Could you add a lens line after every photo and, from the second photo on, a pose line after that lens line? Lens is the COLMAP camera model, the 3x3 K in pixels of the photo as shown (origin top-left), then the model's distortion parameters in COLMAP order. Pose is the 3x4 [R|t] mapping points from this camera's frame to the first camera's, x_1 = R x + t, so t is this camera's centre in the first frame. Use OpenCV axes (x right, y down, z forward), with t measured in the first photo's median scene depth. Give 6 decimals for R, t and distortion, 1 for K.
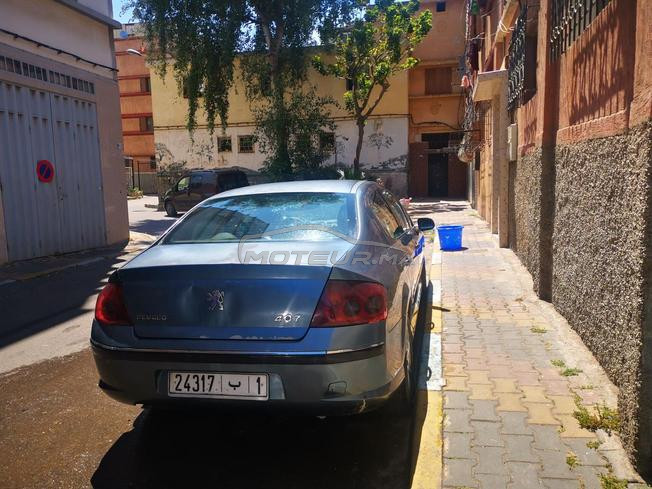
lens RADIAL K [[506.8, 0, 326.0], [0, 506.8, 244.5], [0, 0, 1]] dist [0.067303, -0.055587]
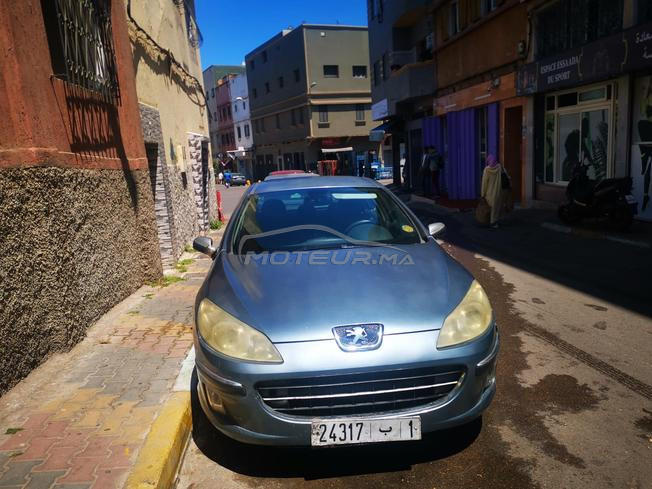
lens RADIAL K [[506.8, 0, 326.0], [0, 506.8, 244.5], [0, 0, 1]] dist [0.067303, -0.055587]
pose [[-0.943200, 0.146129, -0.298362, 0.303173], [0.055730, 0.954938, 0.291525, -0.324516], [0.327518, 0.258339, -0.908842, 2.166992]]
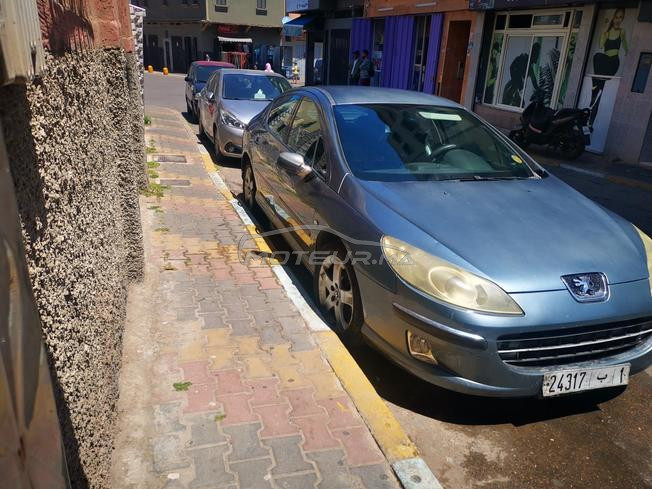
lens RADIAL K [[506.8, 0, 326.0], [0, 506.8, 244.5], [0, 0, 1]] dist [0.067303, -0.055587]
pose [[-0.853480, 0.179111, -0.489378, 0.627807], [-0.080582, 0.882425, 0.463500, -0.328998], [0.514857, 0.435024, -0.738699, 1.916960]]
